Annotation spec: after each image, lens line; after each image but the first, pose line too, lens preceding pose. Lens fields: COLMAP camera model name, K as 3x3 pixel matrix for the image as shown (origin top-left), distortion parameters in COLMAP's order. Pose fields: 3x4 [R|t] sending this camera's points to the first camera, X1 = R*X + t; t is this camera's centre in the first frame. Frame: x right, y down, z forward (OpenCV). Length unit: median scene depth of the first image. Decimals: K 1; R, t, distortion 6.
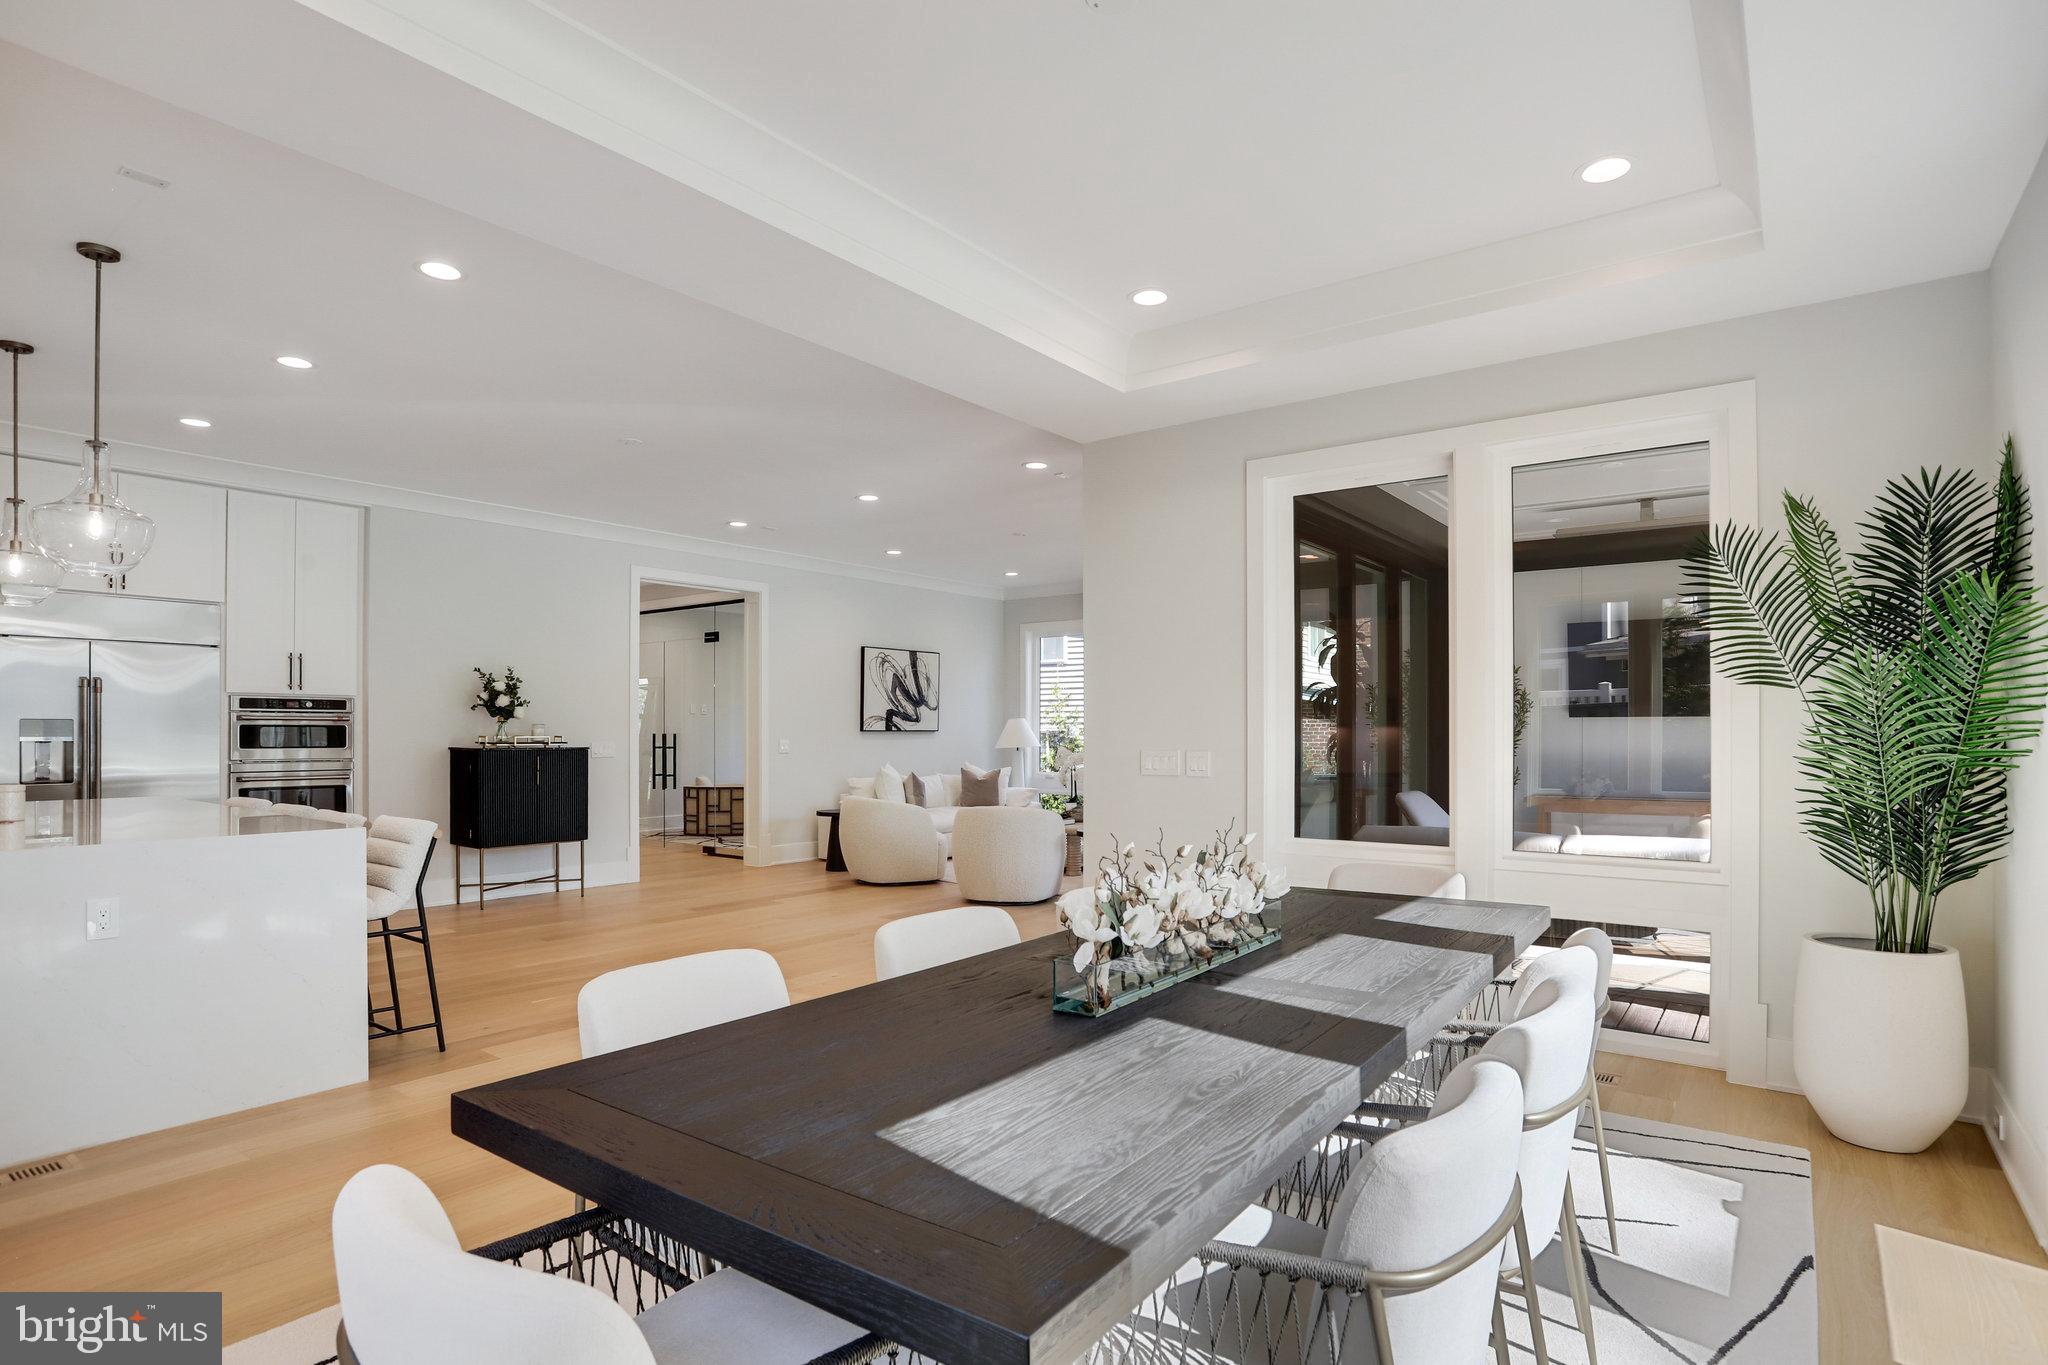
lens RADIAL K [[1053.1, 0, 1034.7], [0, 1053.1, 694.4], [0, 0, 1]] dist [-0.036036, 0.007583]
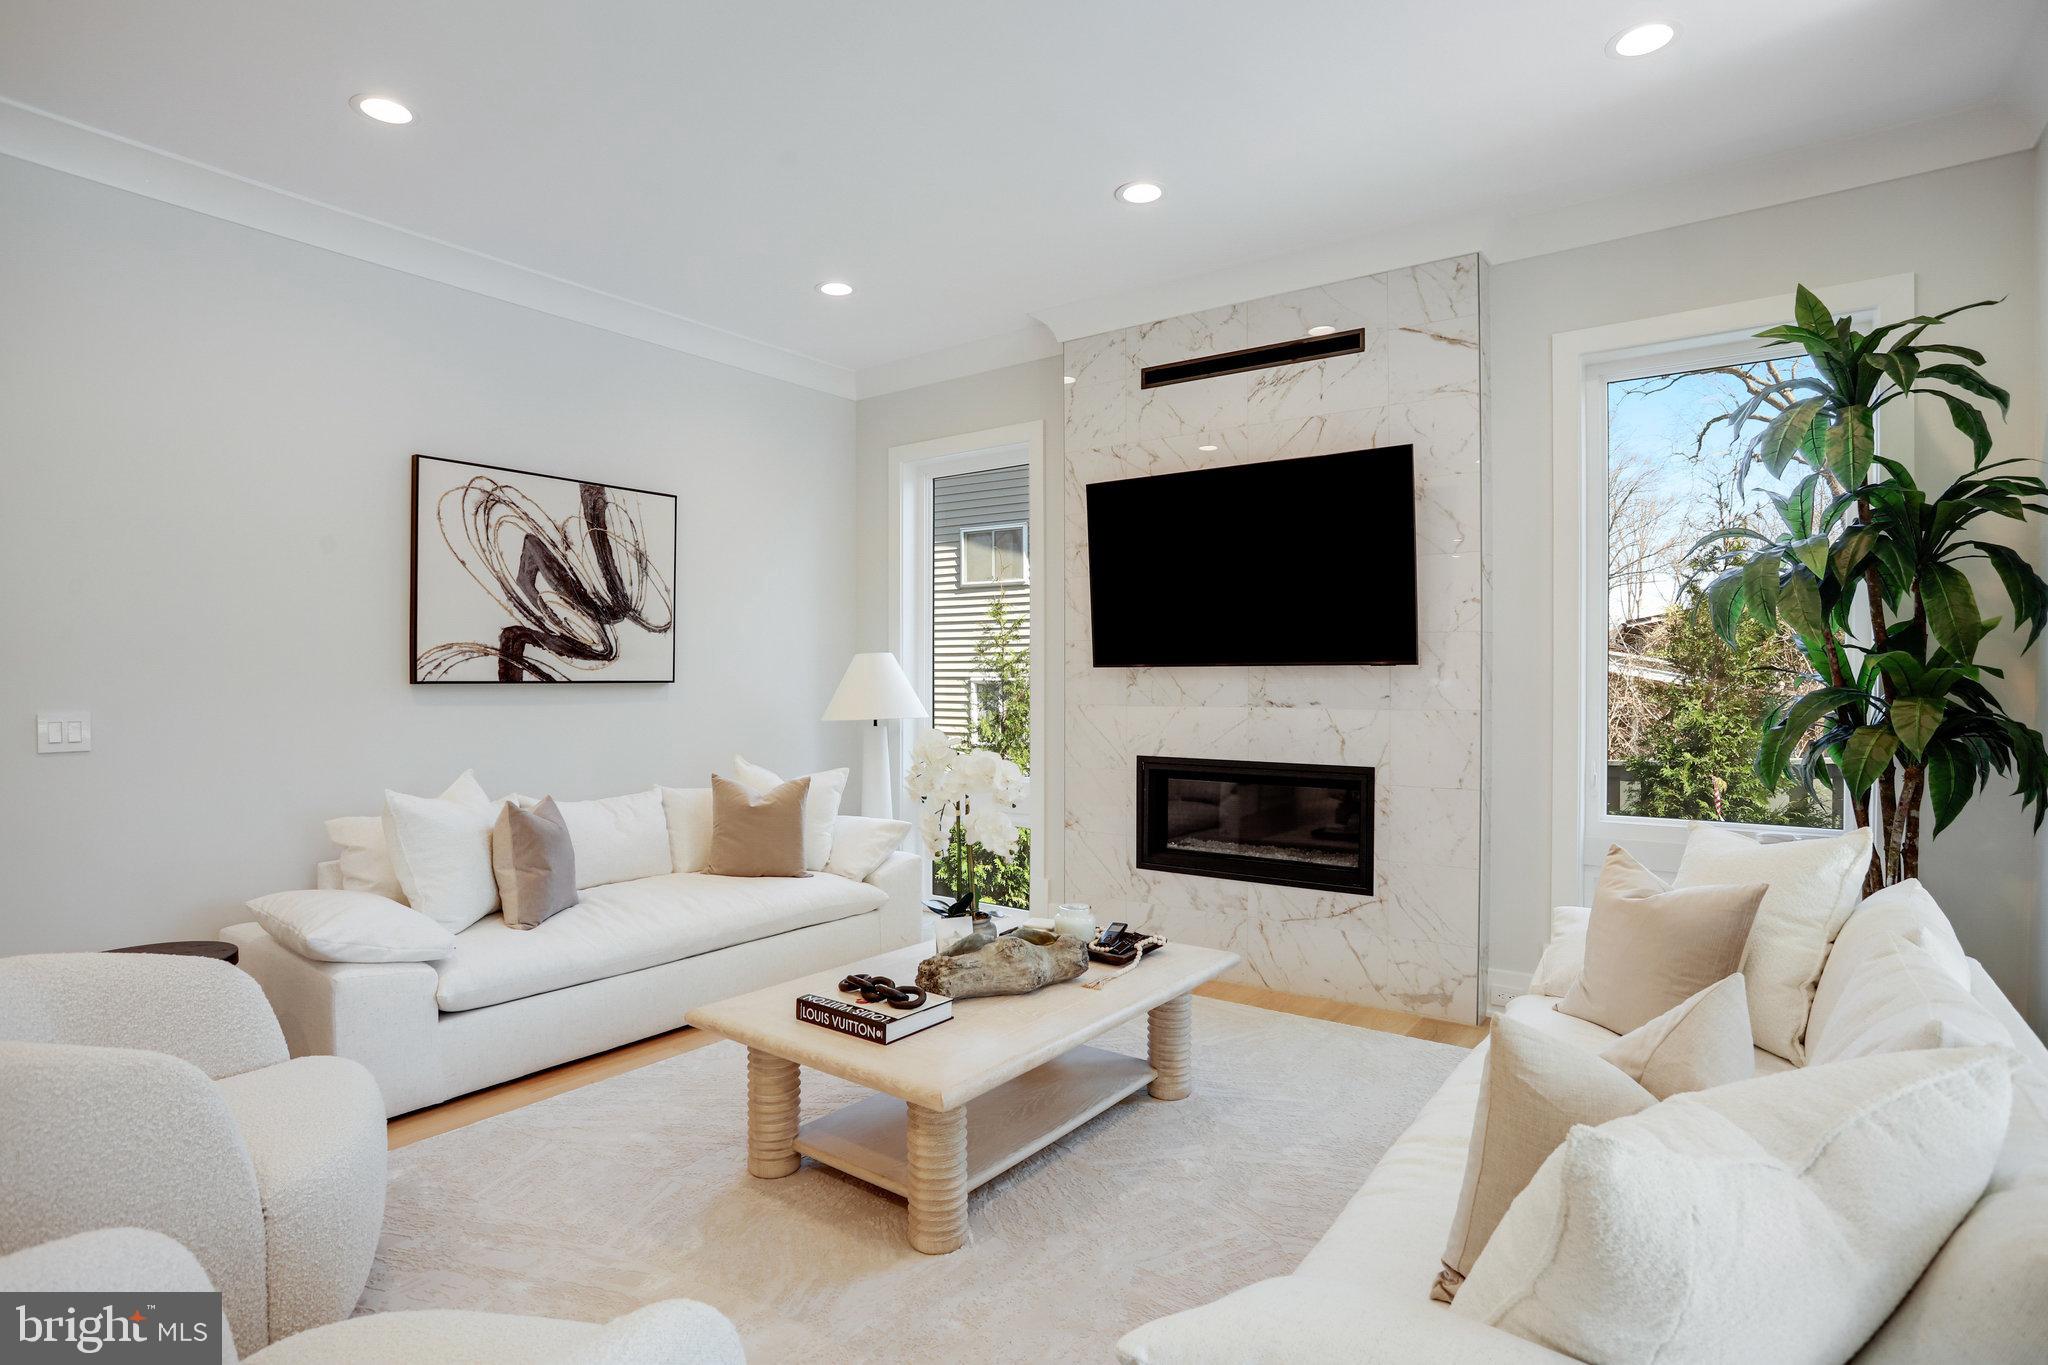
lens RADIAL K [[1053.1, 0, 1003.7], [0, 1053.1, 681.3], [0, 0, 1]] dist [-0.036036, 0.007583]
pose [[0.999957, -0.001150, -0.009253, 0.045002], [0.001478, 0.999365, 0.035609, 0.020524], [0.009206, -0.035621, 0.999323, 0.607638]]
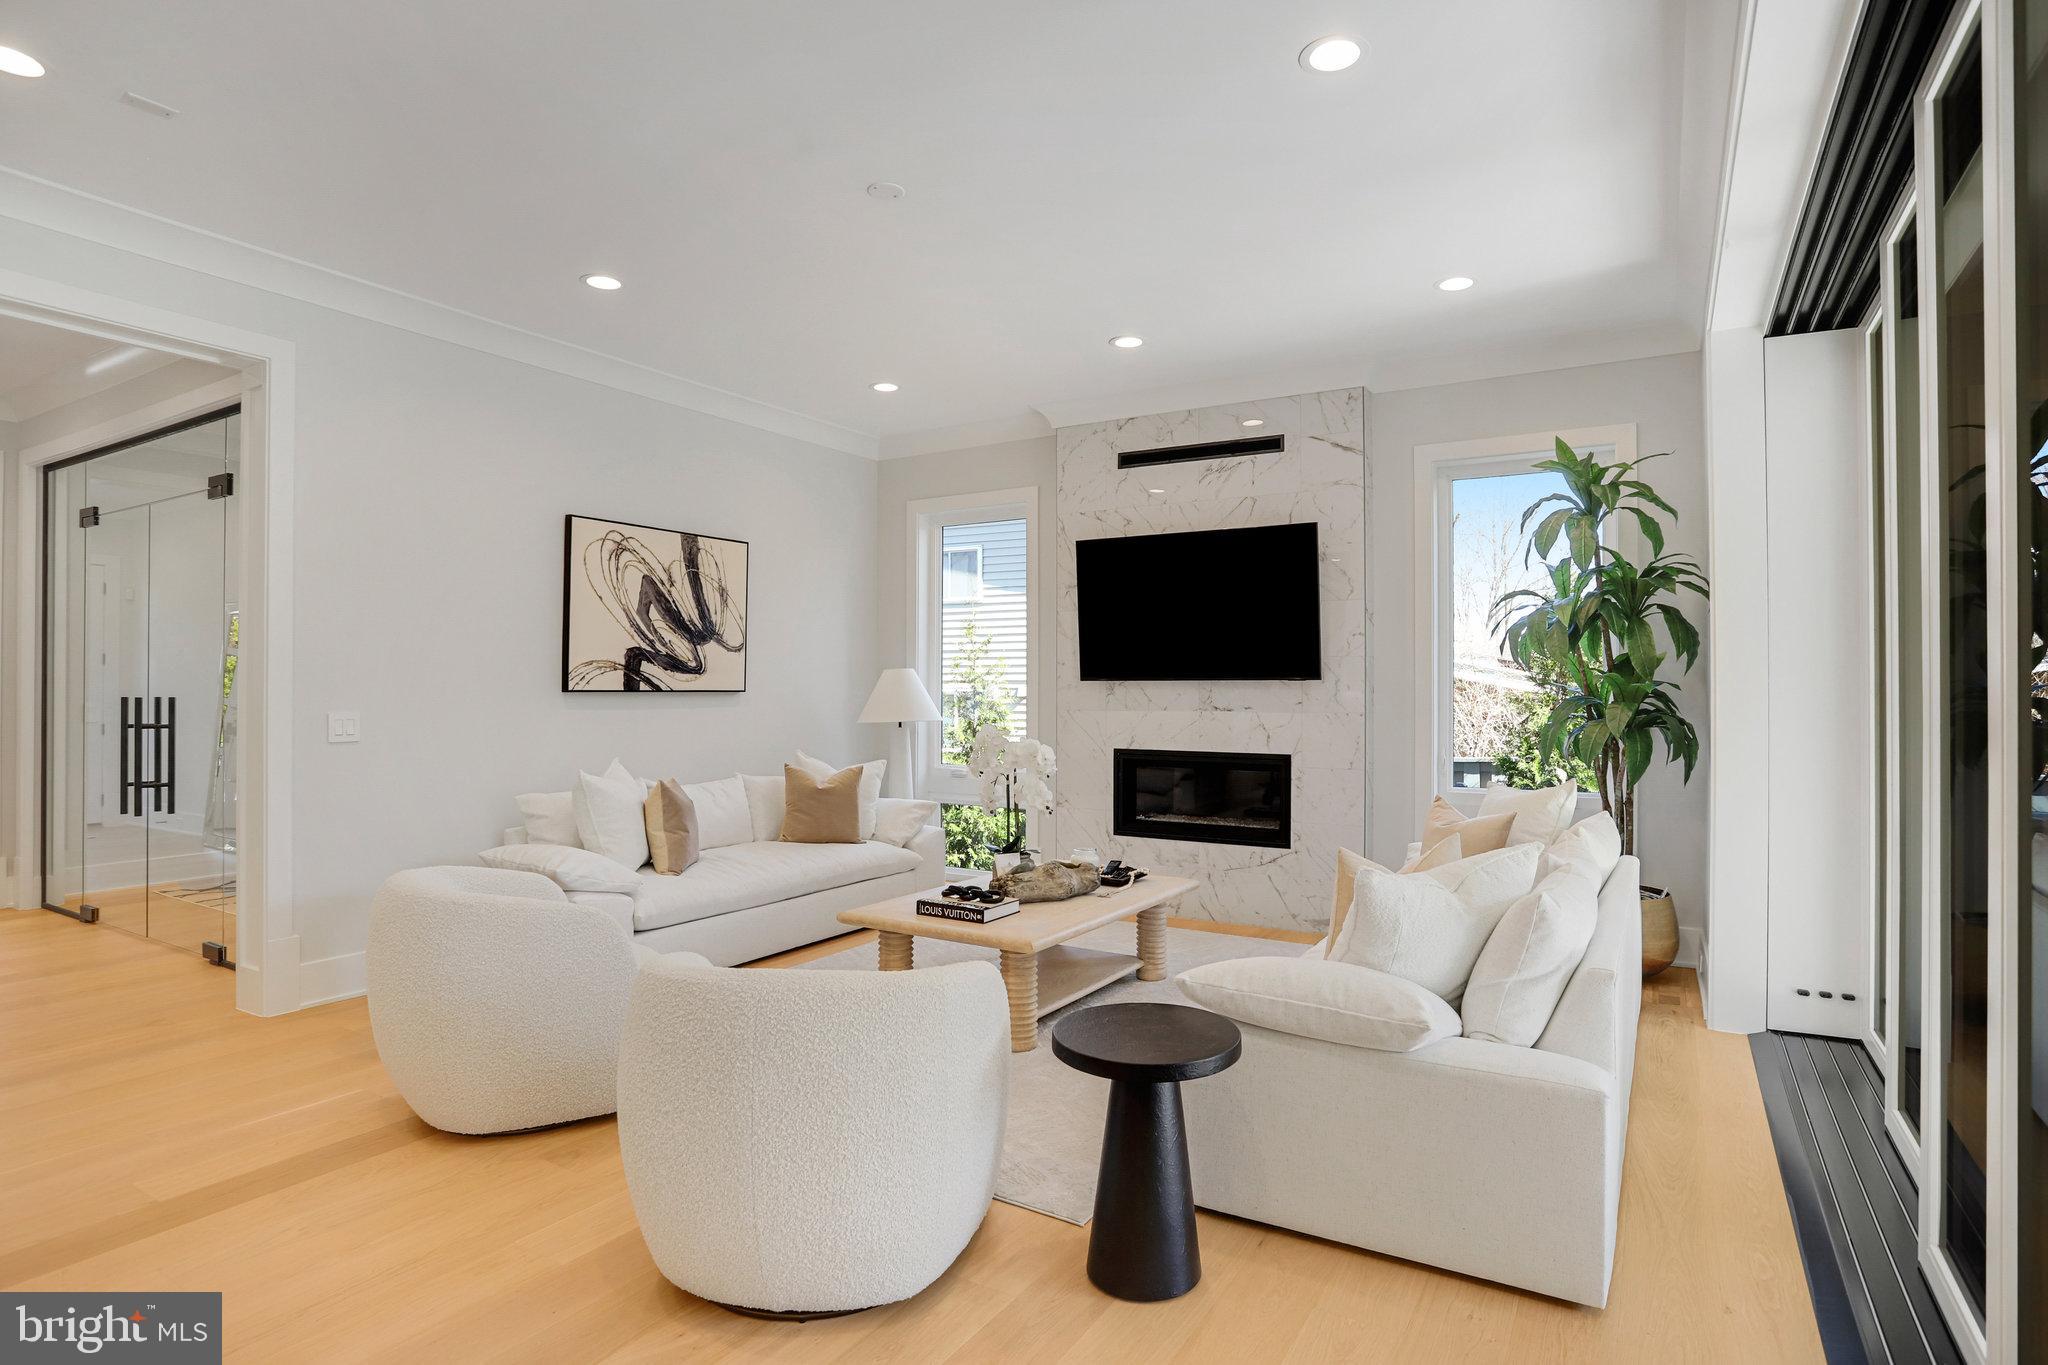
lens RADIAL K [[1053.1, 0, 1032.2], [0, 1053.1, 674.6], [0, 0, 1]] dist [-0.036036, 0.007583]
pose [[0.996606, 0.002304, 0.082287, 0.007499], [-0.003861, 0.999816, 0.018774, 0.016691], [-0.082228, -0.019028, 0.996432, 0.487948]]
